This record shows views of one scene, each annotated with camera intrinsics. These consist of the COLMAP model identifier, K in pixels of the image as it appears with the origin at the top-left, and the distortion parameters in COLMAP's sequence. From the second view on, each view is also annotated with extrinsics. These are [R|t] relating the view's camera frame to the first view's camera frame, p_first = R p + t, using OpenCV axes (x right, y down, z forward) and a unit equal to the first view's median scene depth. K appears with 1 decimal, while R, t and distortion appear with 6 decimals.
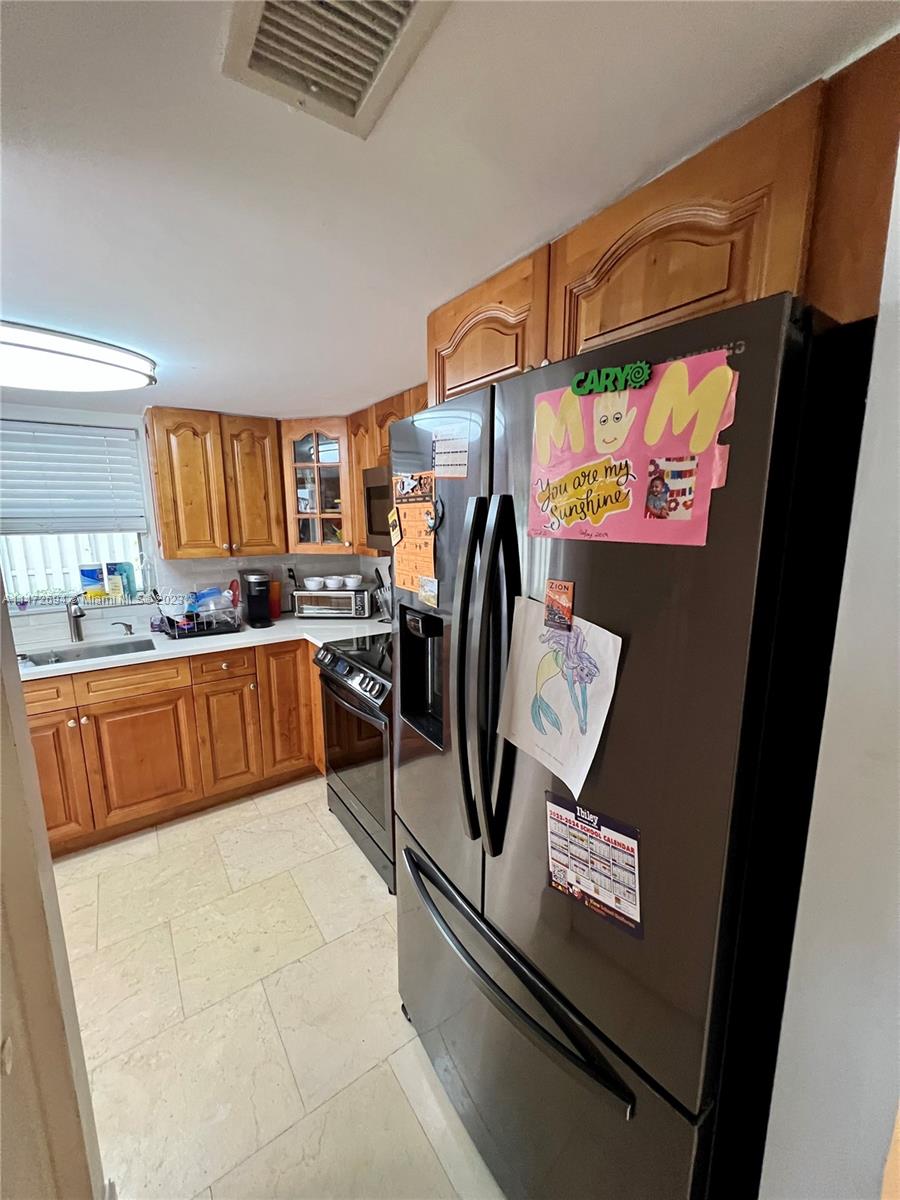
lens RADIAL K [[482.3, 0, 451.3], [0, 482.3, 602.2], [0, 0, 1]] dist [0.001618, -0.000431]
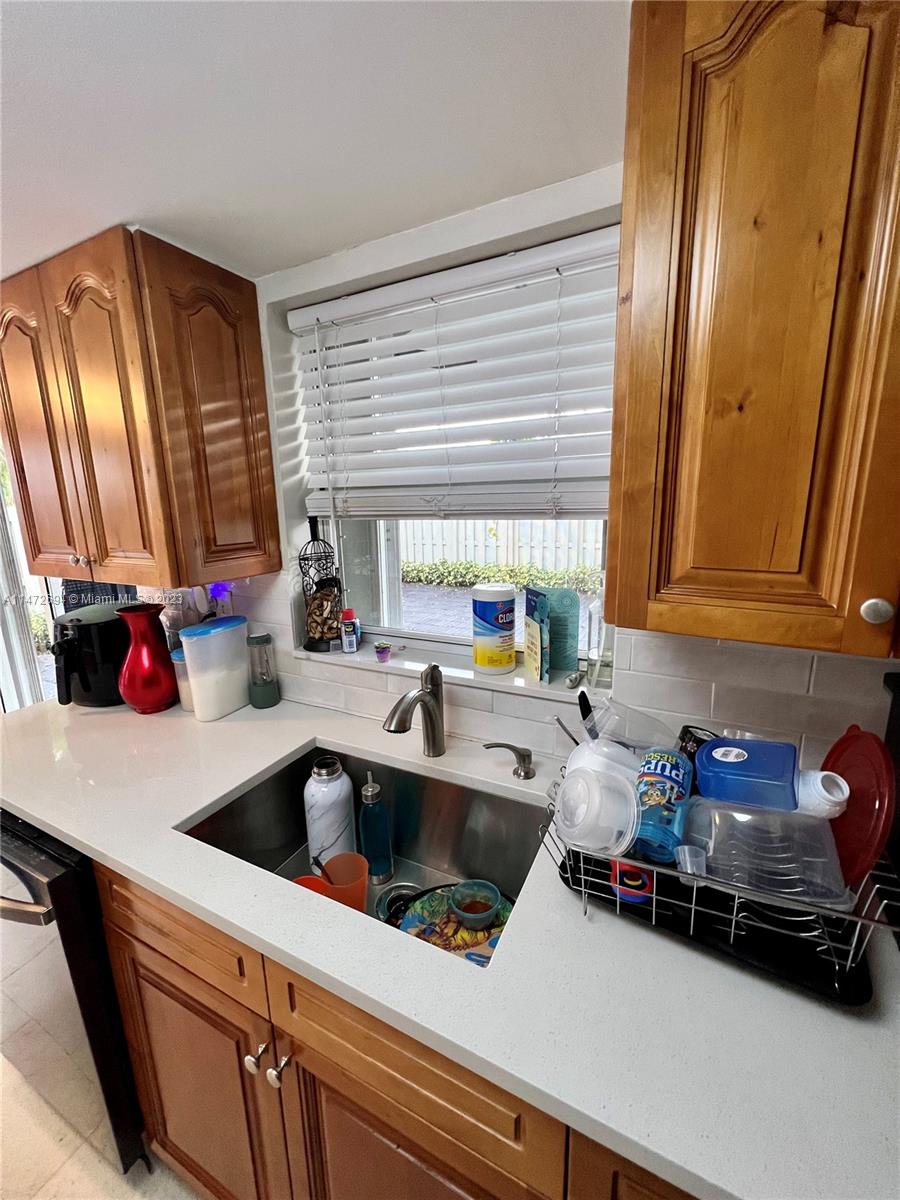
lens RADIAL K [[482.3, 0, 451.9], [0, 482.3, 600.1], [0, 0, 1]] dist [0.001618, -0.000431]
pose [[0.480780, 0.178371, -0.858507, -0.380895], [-0.138861, 0.982224, 0.126311, -0.120406], [0.865776, 0.058486, 0.497002, 0.749155]]
